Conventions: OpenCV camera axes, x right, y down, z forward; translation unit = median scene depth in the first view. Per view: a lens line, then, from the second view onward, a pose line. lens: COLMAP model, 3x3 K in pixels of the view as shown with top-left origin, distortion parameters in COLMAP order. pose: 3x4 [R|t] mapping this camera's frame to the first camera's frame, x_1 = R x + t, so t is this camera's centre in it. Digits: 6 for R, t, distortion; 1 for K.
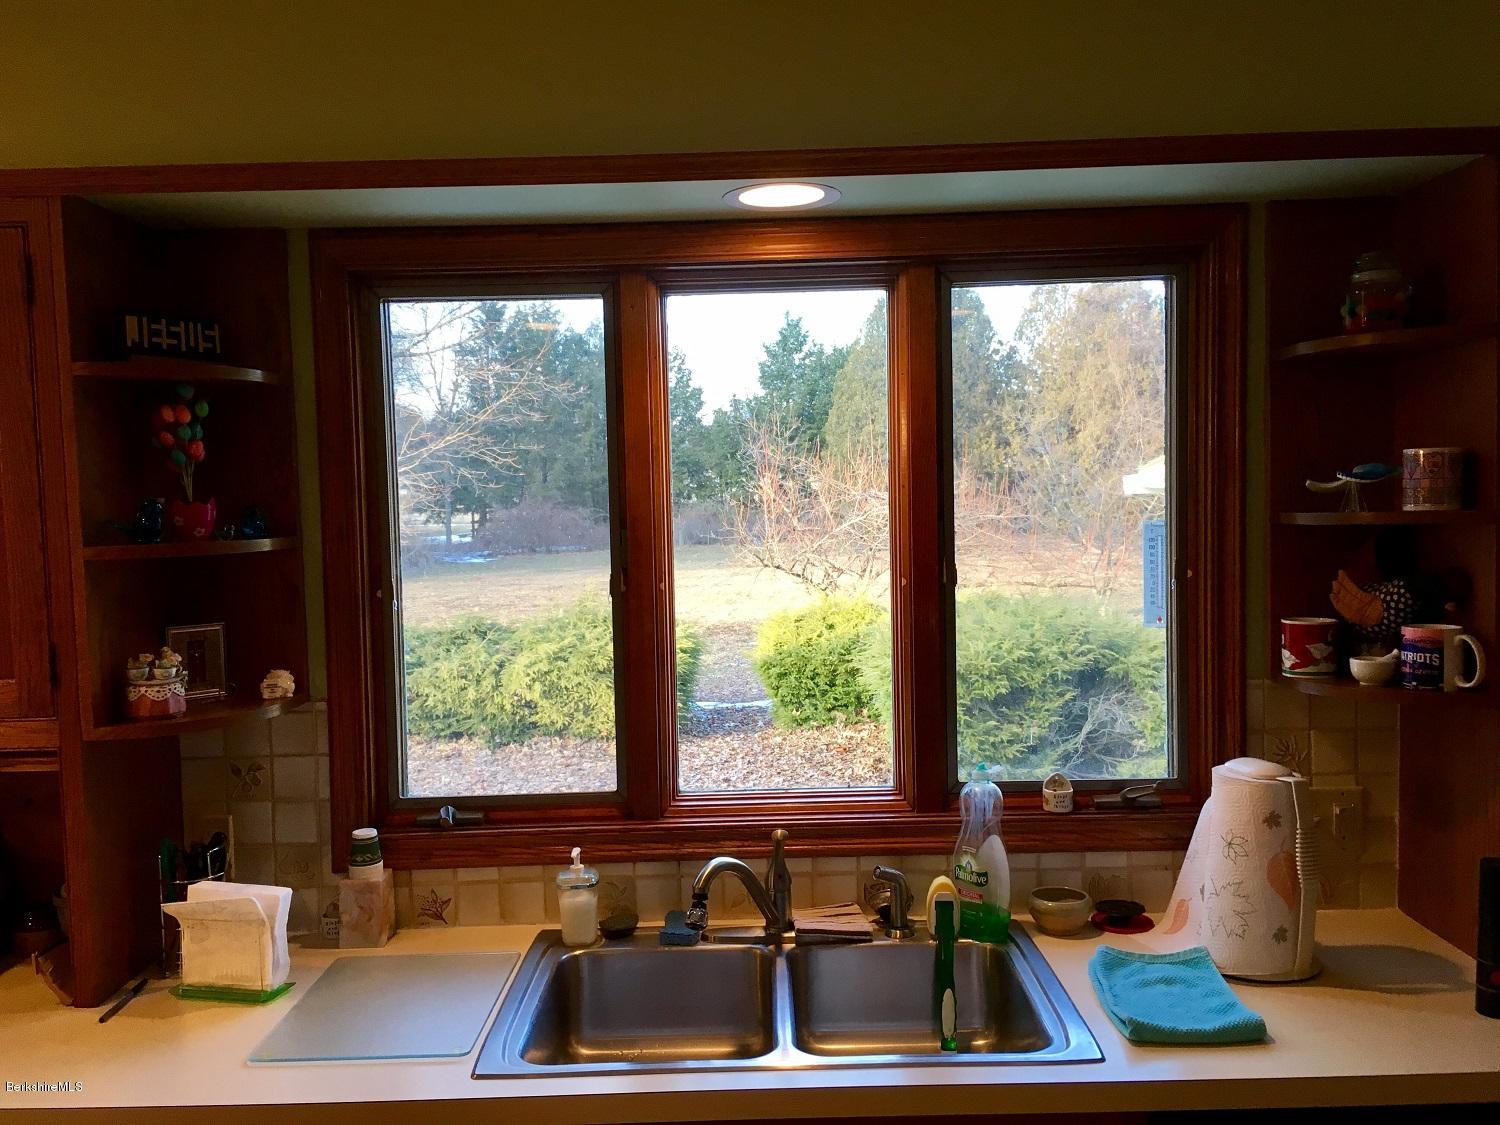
lens RADIAL K [[1260.6, 0, 750.0], [0, 1260.6, 562.5], [0, 0, 1]] dist [0.063069, -0.098919]
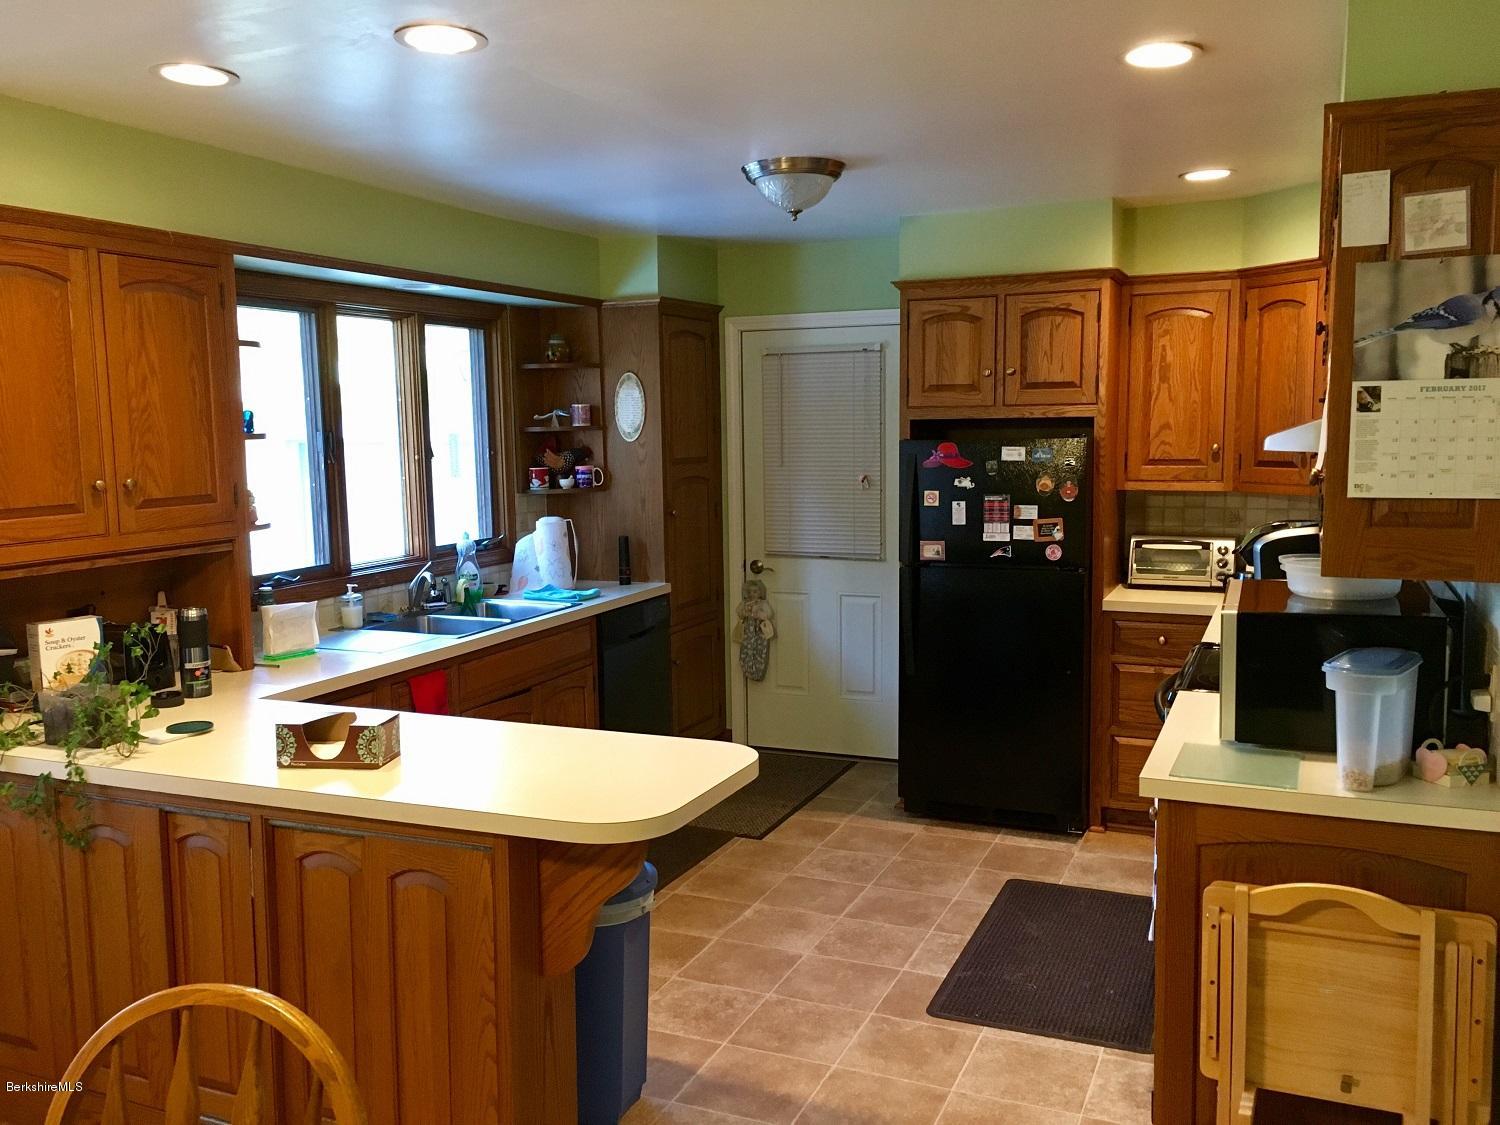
lens RADIAL K [[1260.6, 0, 750.0], [0, 1260.6, 562.5], [0, 0, 1]] dist [0.063069, -0.098919]
pose [[0.379644, -0.080720, 0.921604, -1.807636], [0.067116, 0.995964, 0.059586, 0.111688], [-0.922695, 0.039233, 0.383530, -0.402583]]
